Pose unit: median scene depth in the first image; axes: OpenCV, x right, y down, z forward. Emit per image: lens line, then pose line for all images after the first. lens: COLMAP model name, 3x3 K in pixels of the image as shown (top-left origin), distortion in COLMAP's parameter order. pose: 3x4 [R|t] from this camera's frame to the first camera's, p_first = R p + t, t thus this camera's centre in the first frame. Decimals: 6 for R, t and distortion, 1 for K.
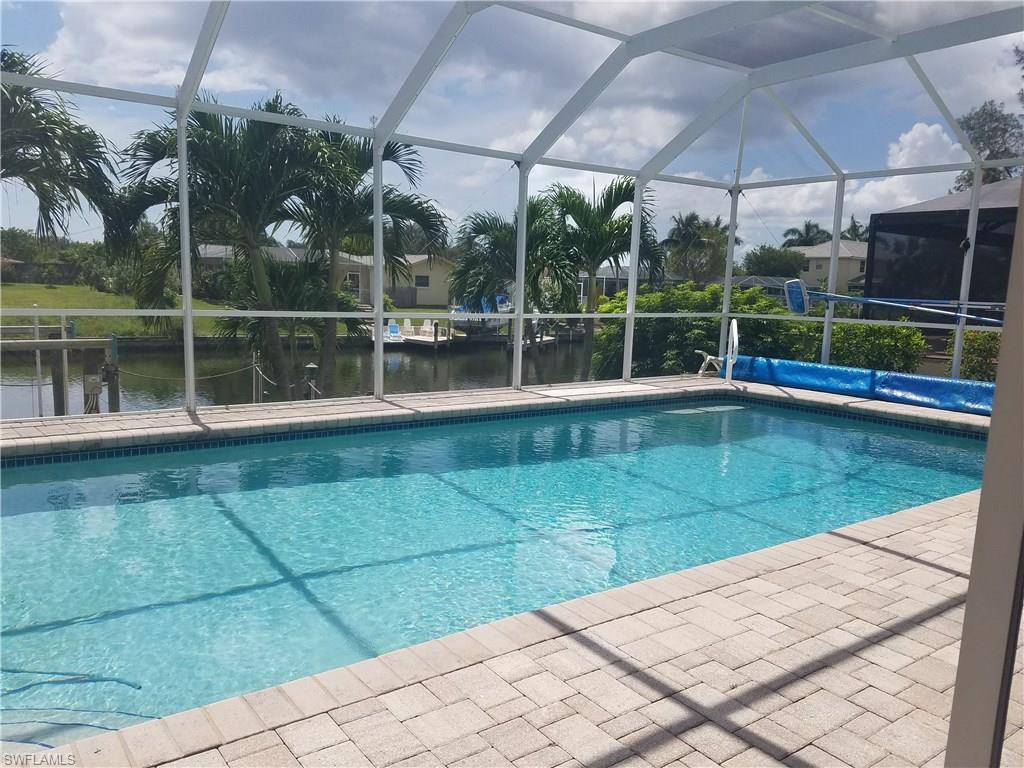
lens RADIAL K [[779.9, 0, 500.3], [0, 779.9, 386.5], [0, 0, 1]] dist [-0.001314, -0.016196]
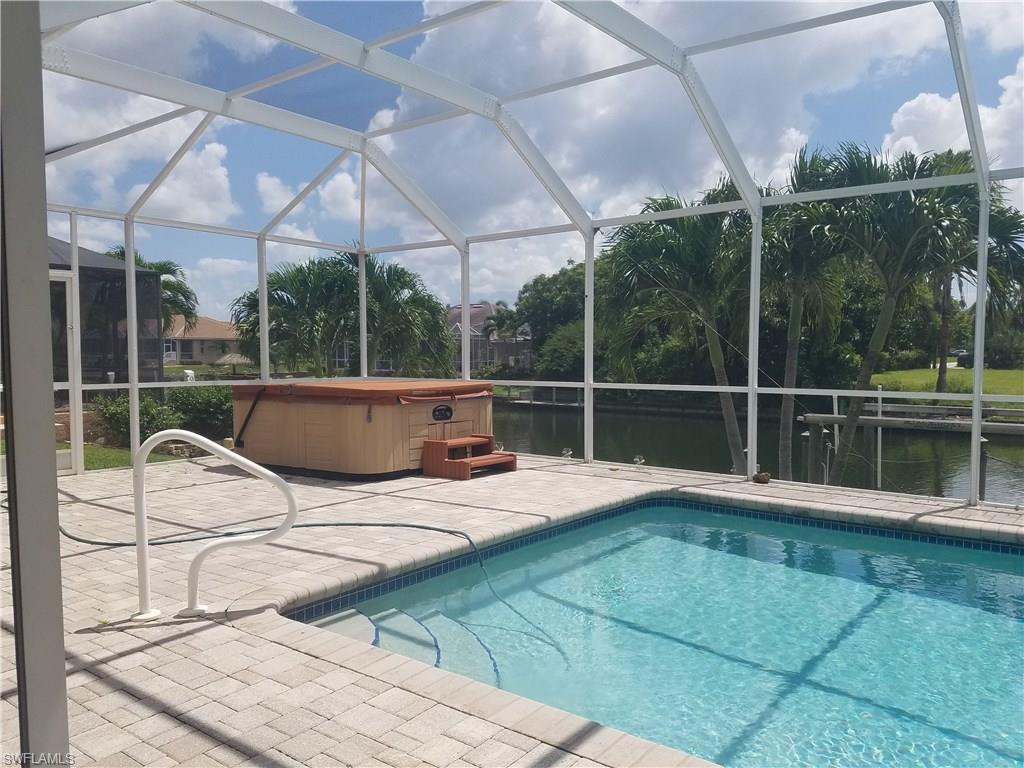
lens RADIAL K [[779.9, 0, 502.8], [0, 779.9, 384.6], [0, 0, 1]] dist [-0.001314, -0.016196]
pose [[0.265535, 0.011688, -0.964030, 0.857671], [-0.118954, 0.992683, -0.020729, -0.061553], [0.956735, 0.120179, 0.264982, 0.613711]]
